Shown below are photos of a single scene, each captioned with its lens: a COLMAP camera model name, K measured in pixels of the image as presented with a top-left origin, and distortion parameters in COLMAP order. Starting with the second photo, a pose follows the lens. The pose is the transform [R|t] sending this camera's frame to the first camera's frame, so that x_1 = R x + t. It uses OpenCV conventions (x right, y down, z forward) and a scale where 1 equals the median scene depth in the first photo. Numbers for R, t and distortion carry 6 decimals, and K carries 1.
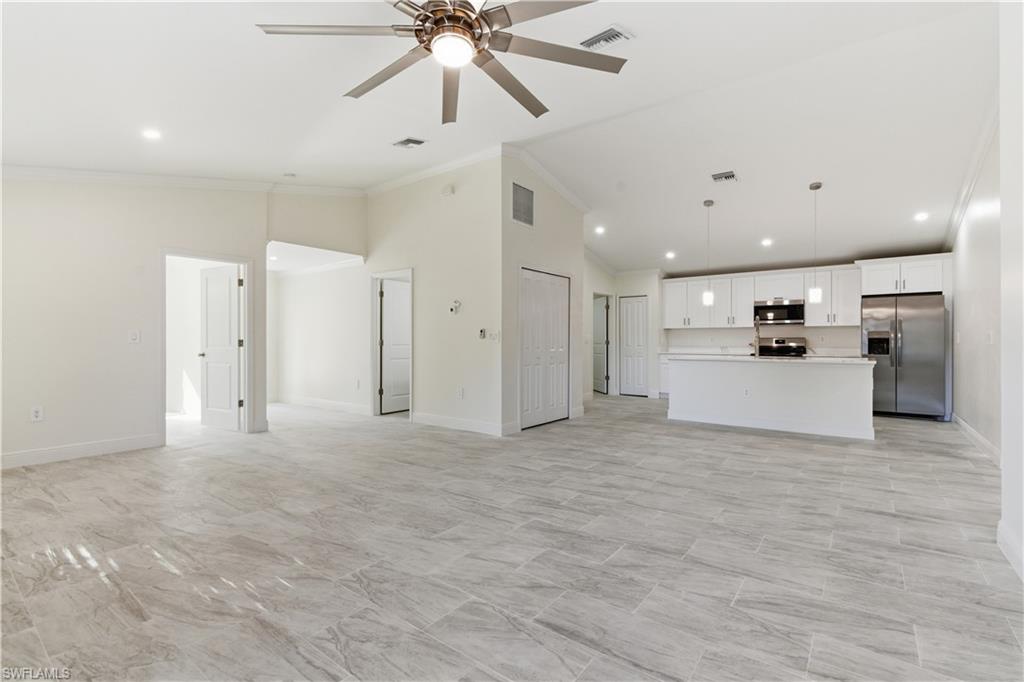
lens RADIAL K [[465.3, 0, 516.2], [0, 465.3, 344.2], [0, 0, 1]] dist [0.004561, -0.002014]
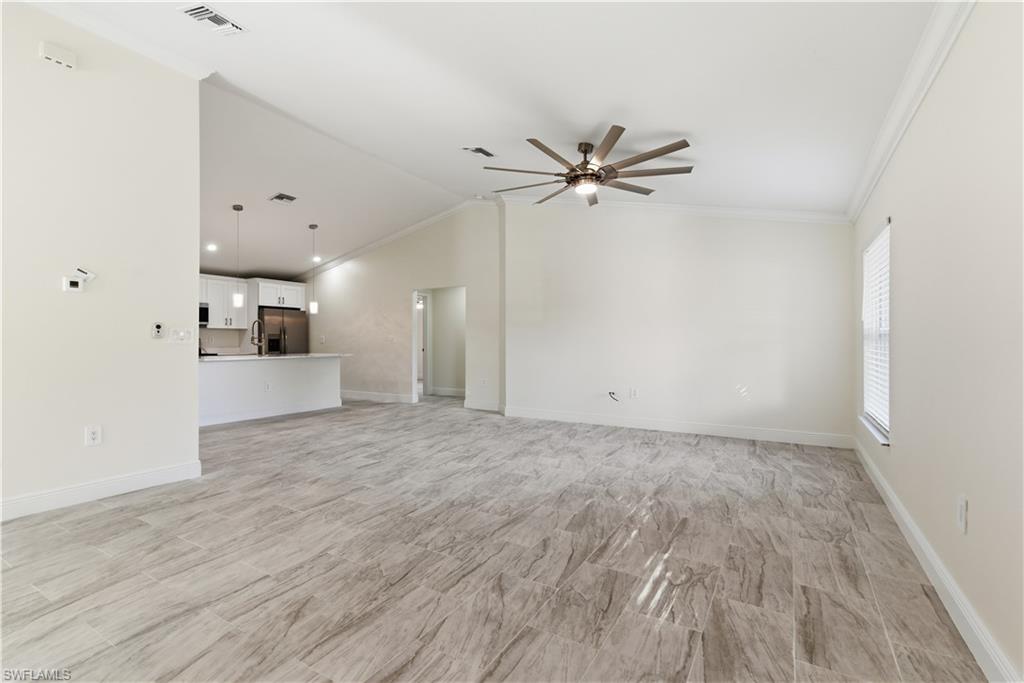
lens RADIAL K [[465.3, 0, 506.8], [0, 465.3, 343.8], [0, 0, 1]] dist [0.004561, -0.002014]
pose [[-0.106589, -0.006749, 0.994280, -1.223739], [0.007989, 0.999939, 0.007644, -0.008389], [-0.994271, 0.008758, -0.106529, 0.941310]]
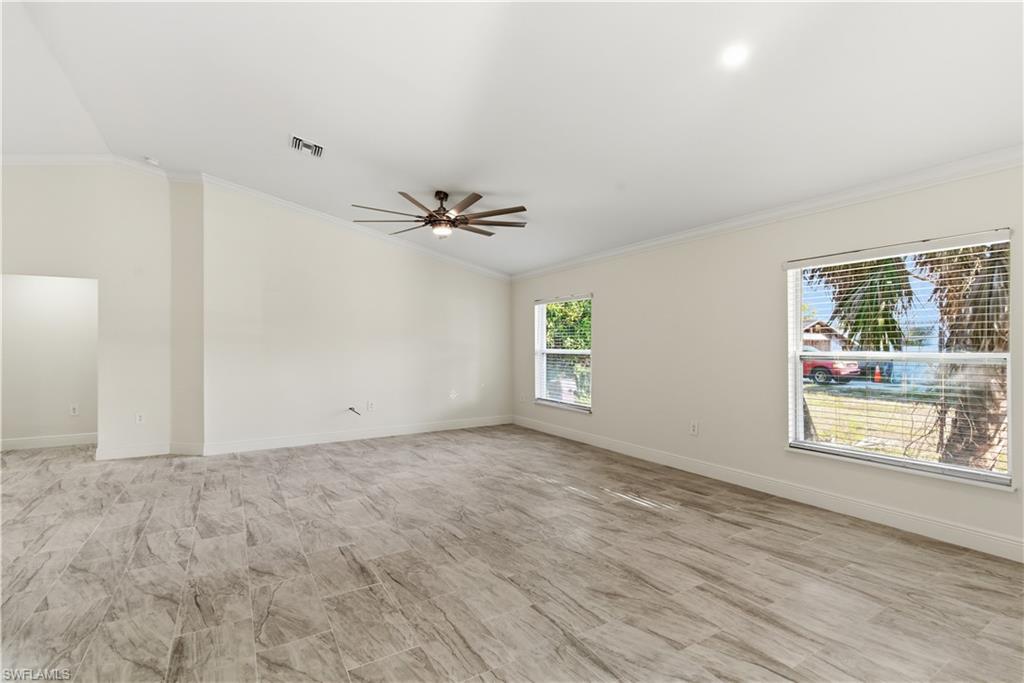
lens RADIAL K [[465.3, 0, 514.5], [0, 465.3, 342.9], [0, 0, 1]] dist [0.004561, -0.002014]
pose [[-0.930112, 0.005251, 0.367238, -0.779436], [0.005270, 0.999986, -0.000950, -0.056162], [-0.367237, 0.001052, -0.930127, 1.809470]]
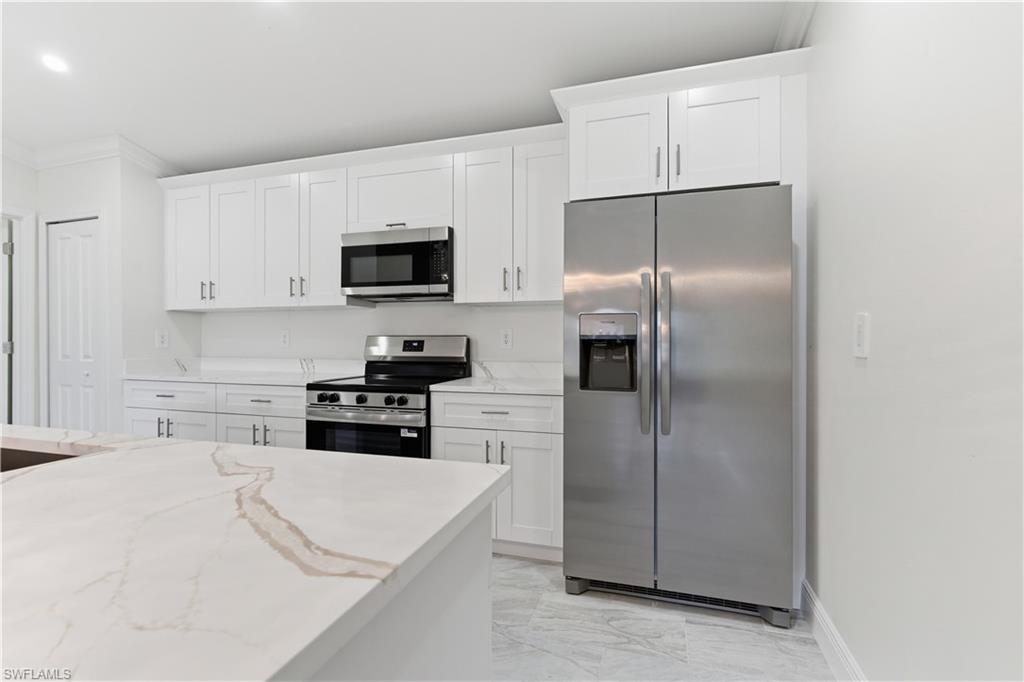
lens RADIAL K [[465.3, 0, 516.3], [0, 465.3, 339.5], [0, 0, 1]] dist [0.004561, -0.002014]
pose [[0.943231, -0.000560, 0.332138, 1.227009], [0.002285, 0.999986, -0.004802, -0.018996], [-0.332131, 0.005288, 0.943218, 1.454771]]
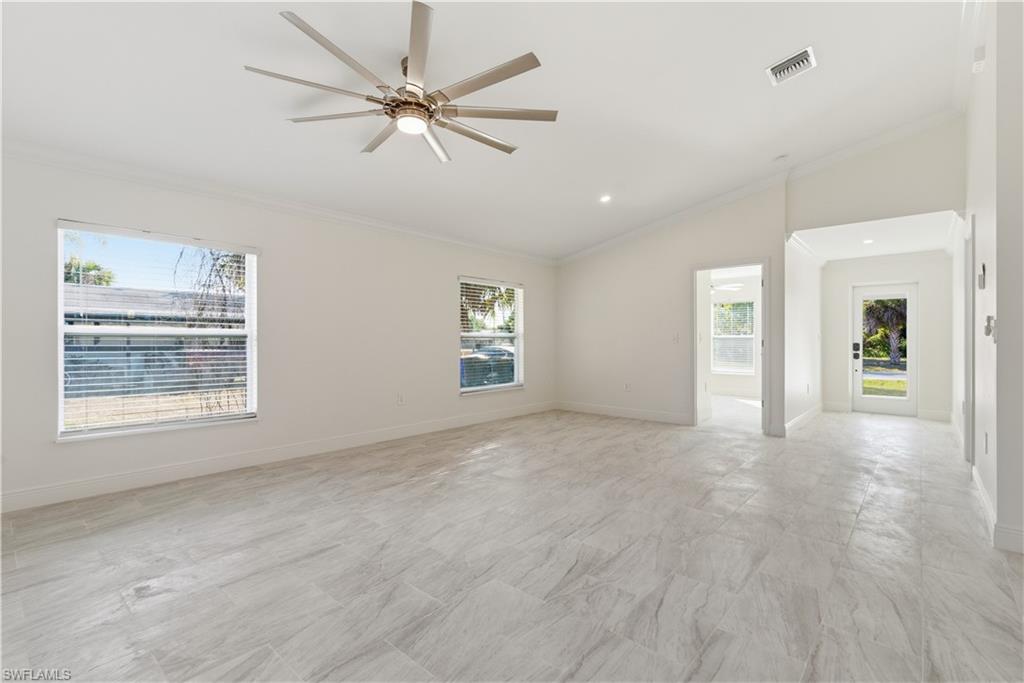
lens RADIAL K [[465.3, 0, 503.7], [0, 465.3, 342.8], [0, 0, 1]] dist [0.004561, -0.002014]
pose [[-0.084347, 0.002882, -0.996432, 0.729486], [-0.005658, 0.999978, 0.003372, -0.004669], [0.996420, 0.005922, -0.084329, 0.851987]]
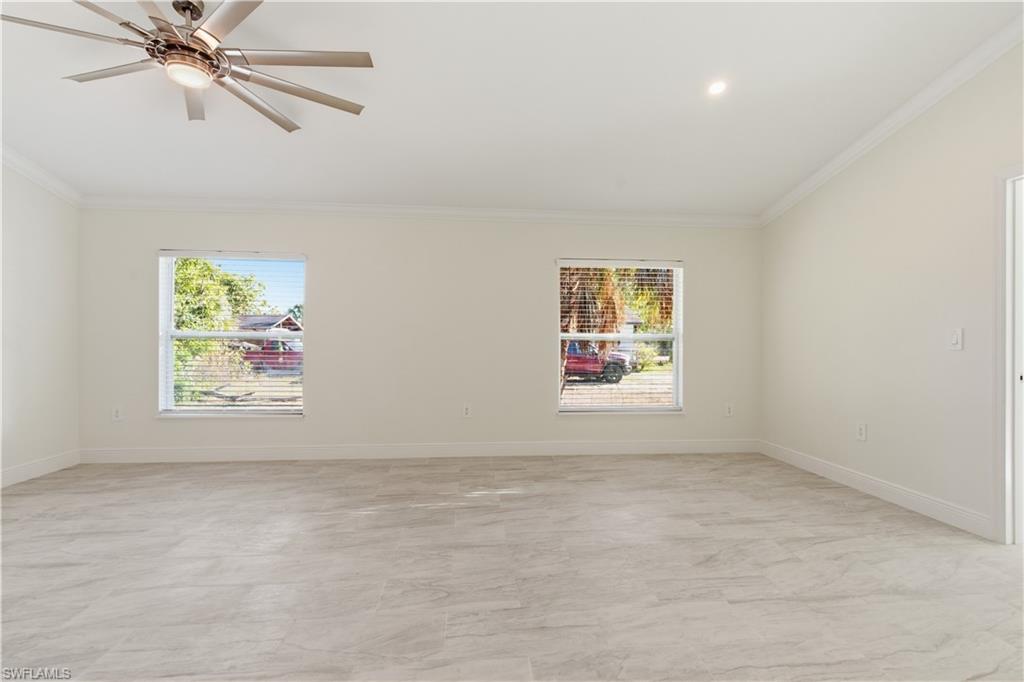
lens RADIAL K [[465.3, 0, 510.6], [0, 465.3, 350.9], [0, 0, 1]] dist [0.004561, -0.002014]
pose [[-0.738794, 0.006480, -0.673900, 0.024061], [-0.010958, 0.999706, 0.021627, -0.012050], [0.673842, 0.023363, -0.738506, 1.434589]]
